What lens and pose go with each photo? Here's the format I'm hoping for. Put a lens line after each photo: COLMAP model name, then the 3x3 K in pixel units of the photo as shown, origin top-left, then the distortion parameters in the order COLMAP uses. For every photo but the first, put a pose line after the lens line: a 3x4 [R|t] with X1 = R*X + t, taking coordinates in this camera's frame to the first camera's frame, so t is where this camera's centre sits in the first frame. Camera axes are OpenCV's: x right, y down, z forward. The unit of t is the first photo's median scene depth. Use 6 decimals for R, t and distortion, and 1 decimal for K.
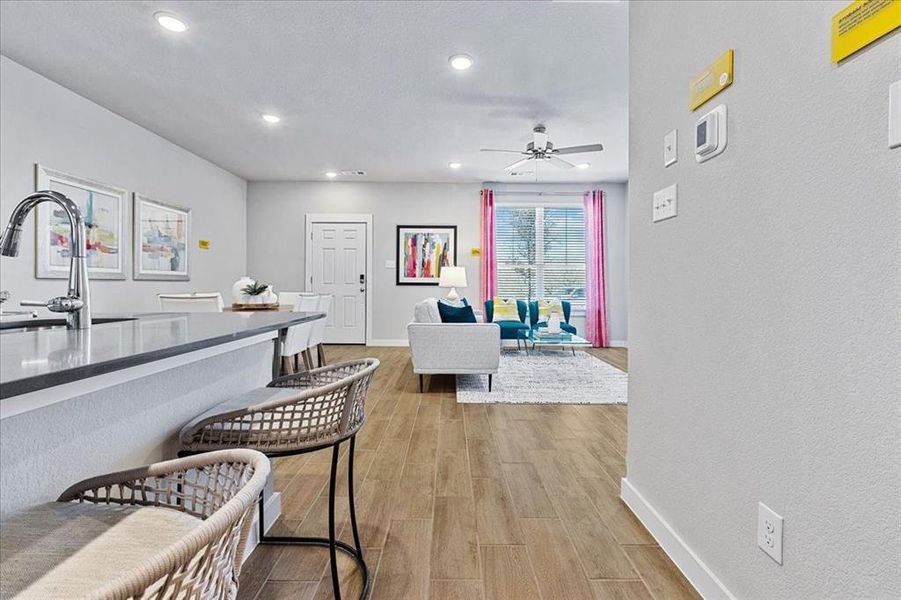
lens RADIAL K [[407.4, 0, 450.6], [0, 407.4, 284.4], [0, 0, 1]] dist [-0.000745, -0.000020]
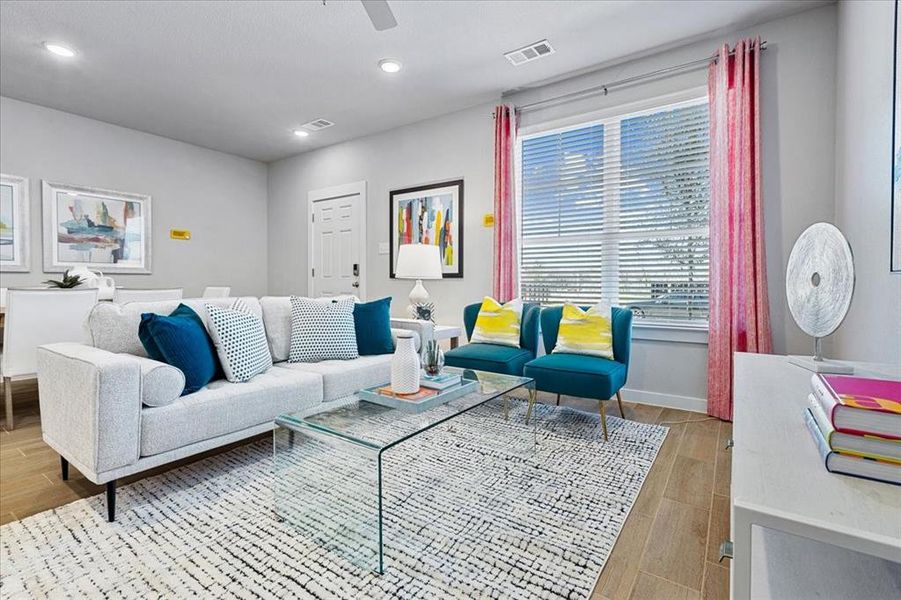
lens RADIAL K [[408.7, 0, 450.2], [0, 408.7, 291.0], [0, 0, 1]] dist [0.000693, 0.000152]
pose [[0.826909, 0.007751, -0.562282, 0.361625], [0.004617, 0.999778, 0.020571, 0.010988], [0.562317, -0.019606, 0.826690, 0.500267]]
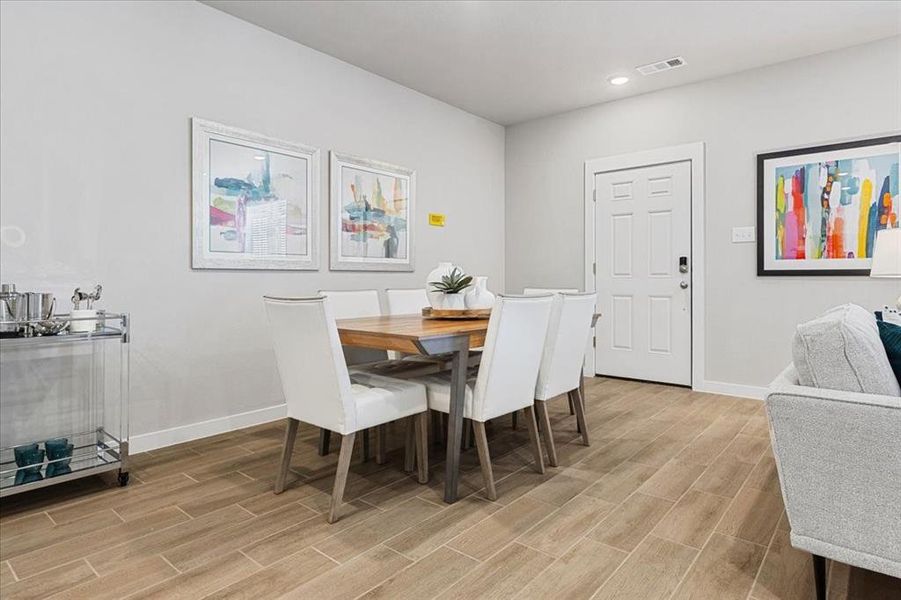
lens RADIAL K [[505.9, 0, 451.6], [0, 505.9, 278.0], [0, 0, 1]] dist [0.004362, 0.000340]
pose [[0.764087, -0.007461, -0.645070, -0.020311], [0.006733, 0.999971, -0.003591, 0.004343], [0.645078, -0.001599, 0.764115, 0.302406]]
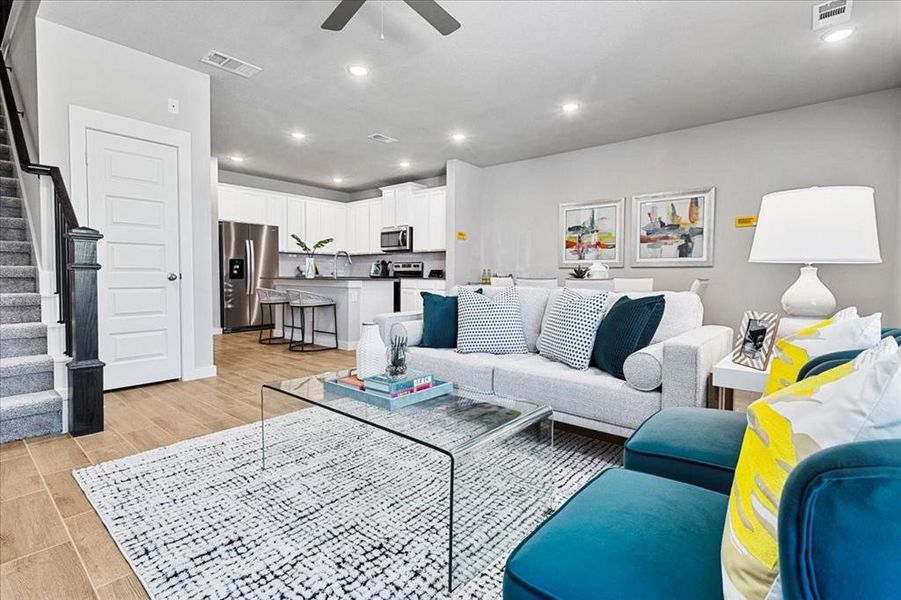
lens RADIAL K [[418.9, 0, 454.3], [0, 418.9, 292.7], [0, 0, 1]] dist [-0.003938, -0.000576]
pose [[-0.633584, 0.025789, -0.773244, 0.366049], [-0.004222, 0.999314, 0.036788, 0.013983], [0.773663, 0.026573, -0.633040, 0.934892]]
